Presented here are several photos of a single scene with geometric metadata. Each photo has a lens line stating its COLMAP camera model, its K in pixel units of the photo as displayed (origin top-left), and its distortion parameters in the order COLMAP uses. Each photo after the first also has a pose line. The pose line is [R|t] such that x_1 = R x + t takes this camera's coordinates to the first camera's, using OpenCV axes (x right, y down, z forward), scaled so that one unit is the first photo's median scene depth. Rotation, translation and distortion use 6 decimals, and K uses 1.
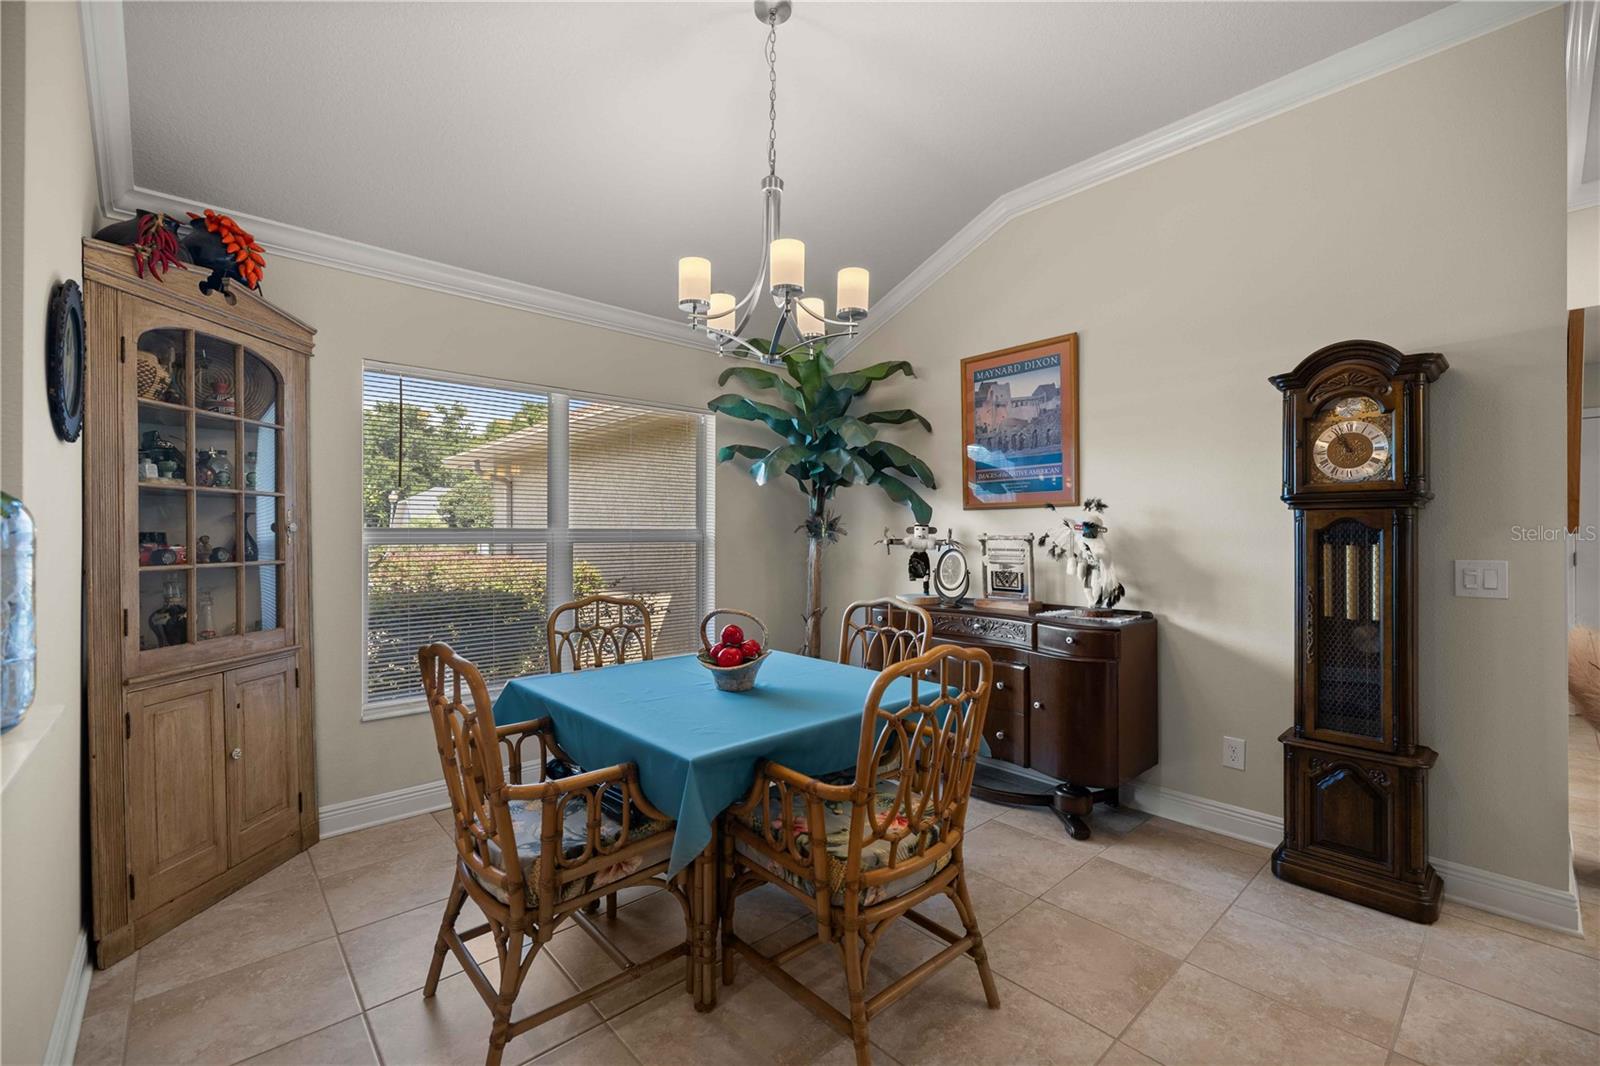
lens RADIAL K [[673.8, 0, 802.7], [0, 673.8, 539.1], [0, 0, 1]] dist [0.003872, 0.000148]
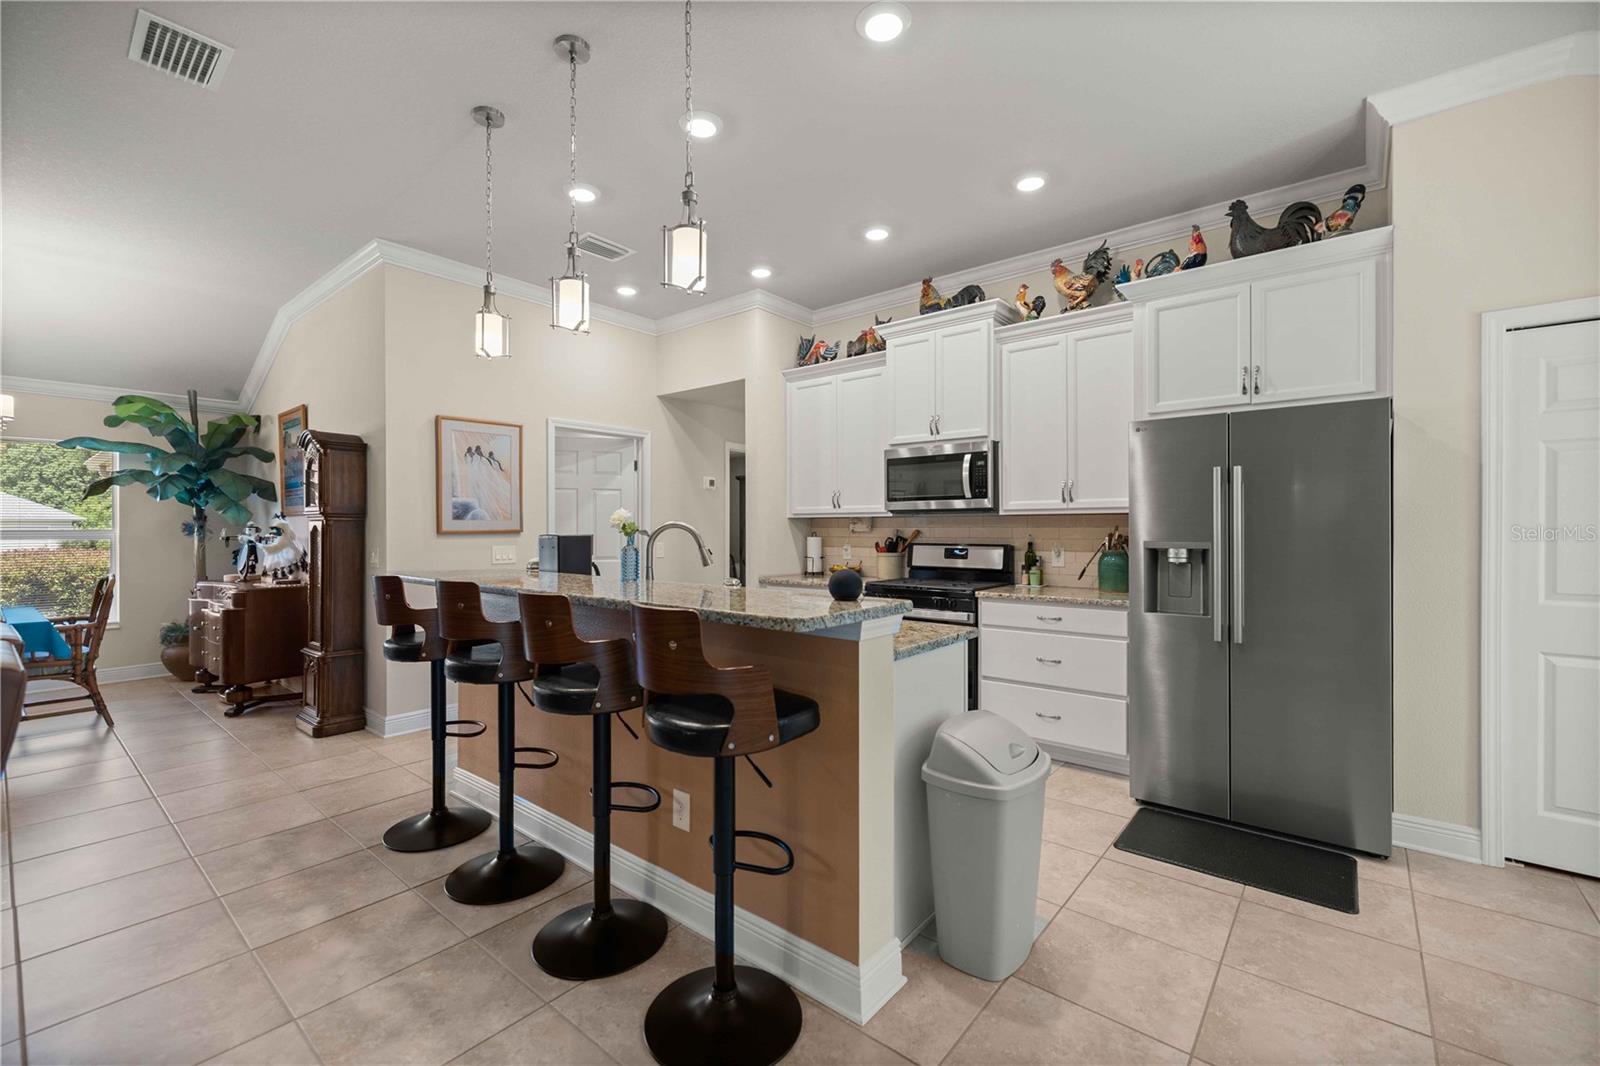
lens RADIAL K [[673.8, 0, 793.8], [0, 673.8, 528.6], [0, 0, 1]] dist [0.003872, 0.000148]
pose [[0.989893, -0.003581, 0.141774, 1.299252], [0.003987, 0.999989, -0.002579, -0.009270], [-0.141764, 0.003118, 0.989896, -0.705590]]
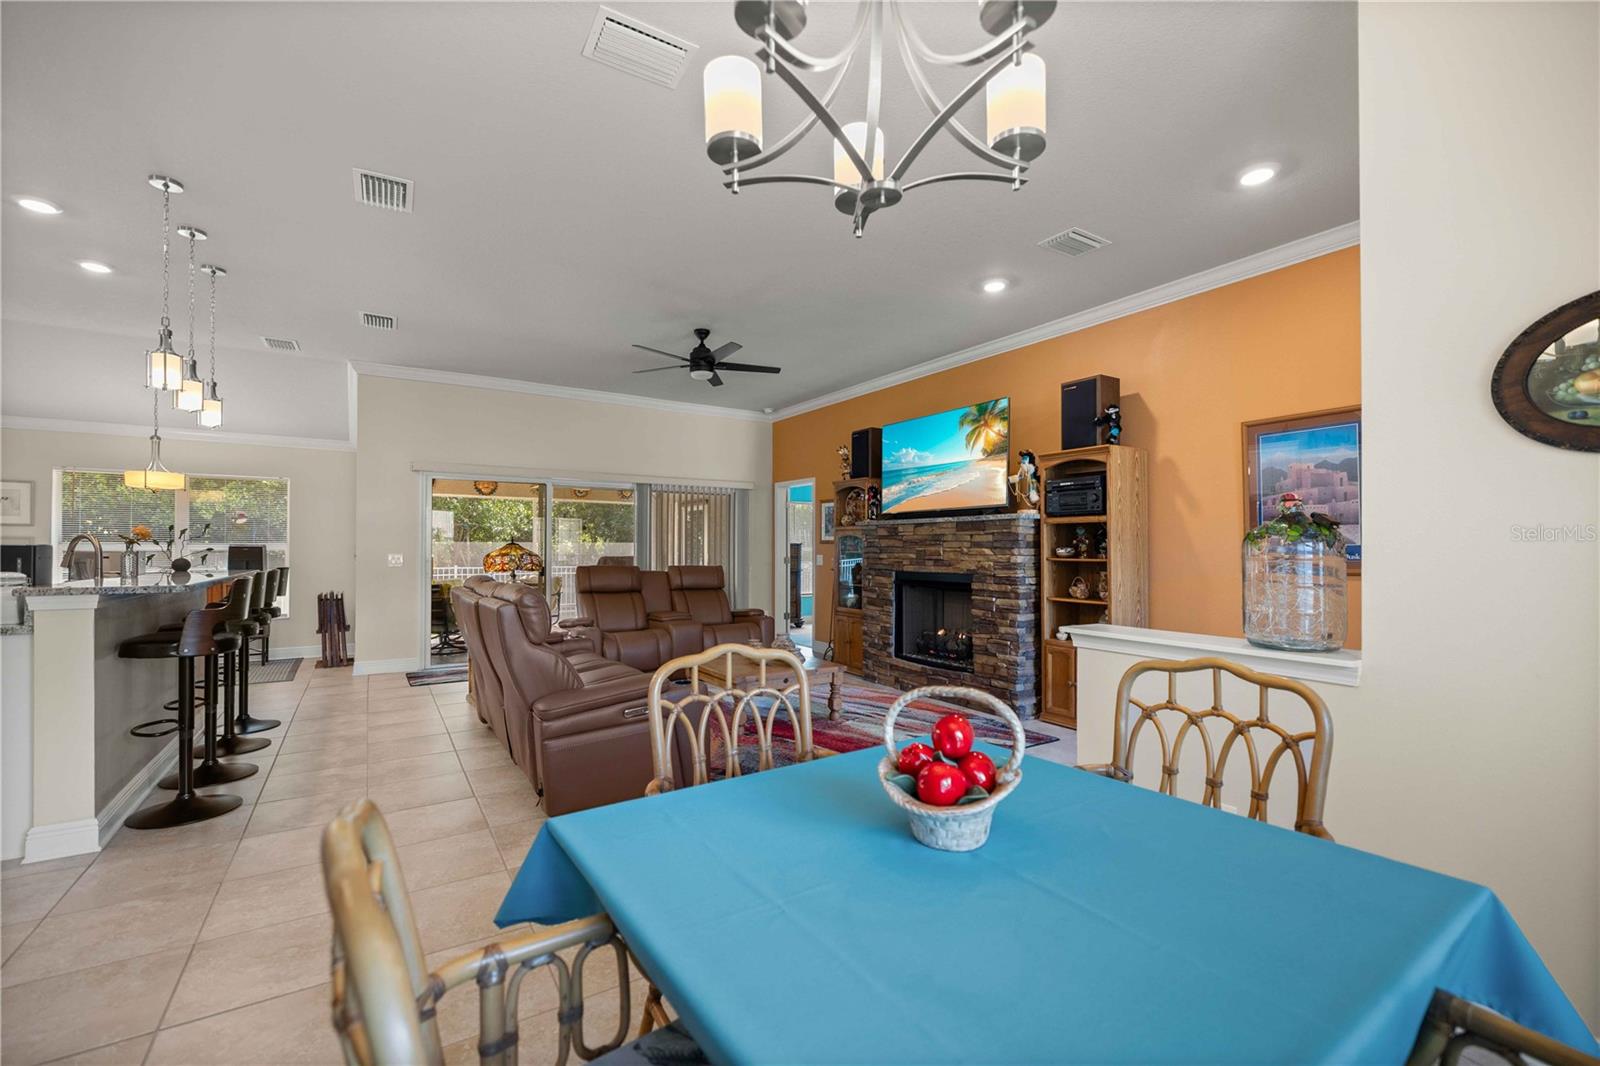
lens RADIAL K [[673.8, 0, 790.8], [0, 673.8, 546.2], [0, 0, 1]] dist [0.003872, 0.000148]
pose [[-0.984898, -0.003639, 0.173100, -0.042783], [-0.002710, 0.999981, 0.005600, -0.009766], [-0.173117, 0.005047, -0.984888, 1.018783]]
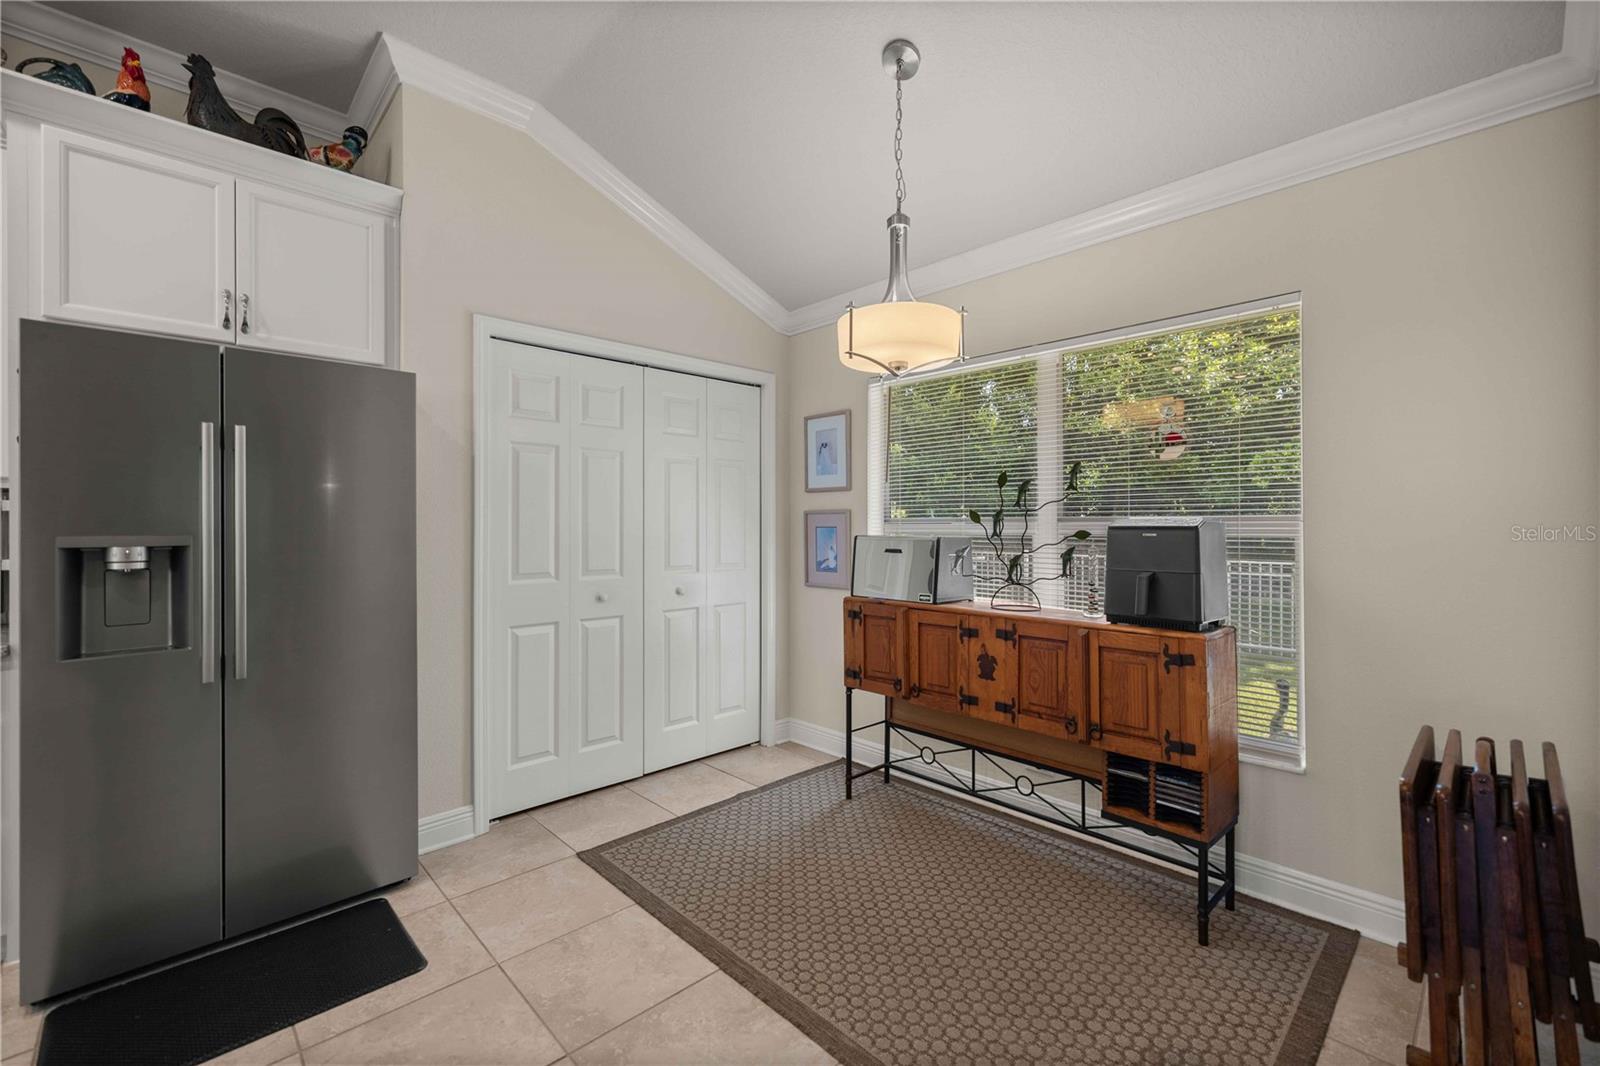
lens RADIAL K [[673.8, 0, 799.4], [0, 673.8, 522.5], [0, 0, 1]] dist [0.003872, 0.000148]
pose [[-0.024131, 0.002327, 0.999706, 1.367176], [0.007603, 0.999969, -0.002144, 0.002882], [-0.999680, 0.007549, -0.024148, -0.417929]]
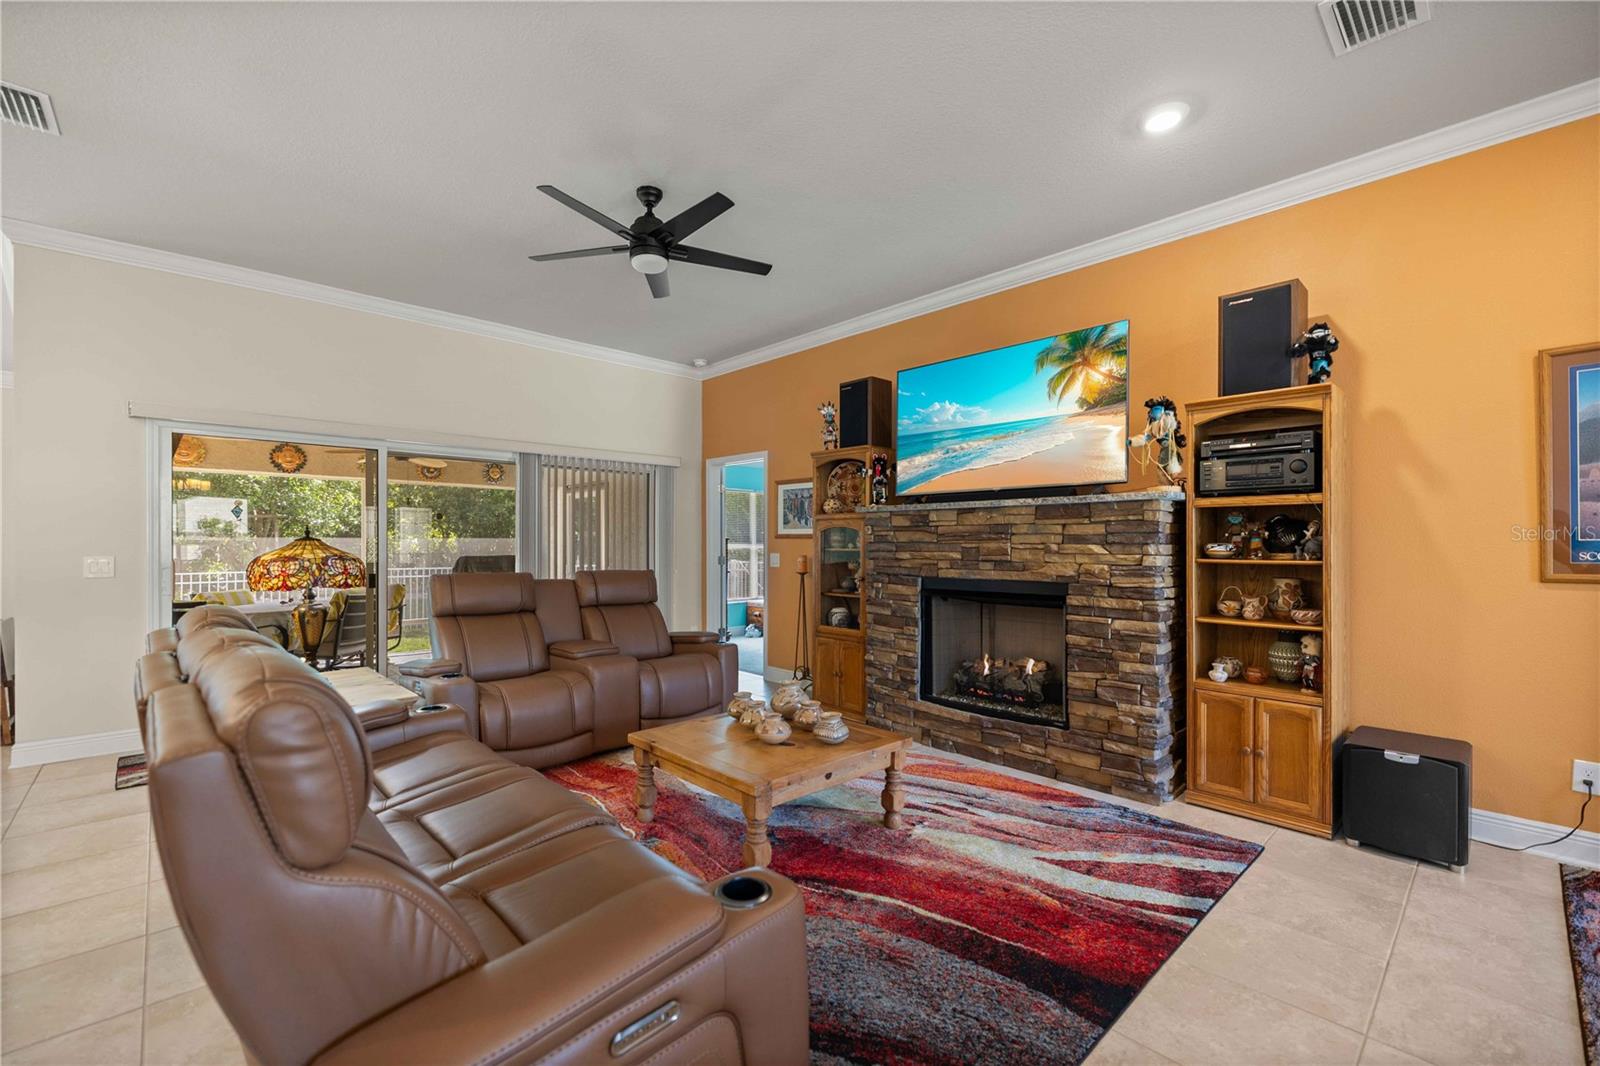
lens RADIAL K [[673.8, 0, 788.5], [0, 673.8, 551.5], [0, 0, 1]] dist [0.003872, 0.000148]
pose [[-0.999855, -0.002038, -0.016924, 0.270036], [-0.002352, 0.999825, 0.018580, -0.005281], [0.016883, 0.018617, -0.999684, 0.449387]]
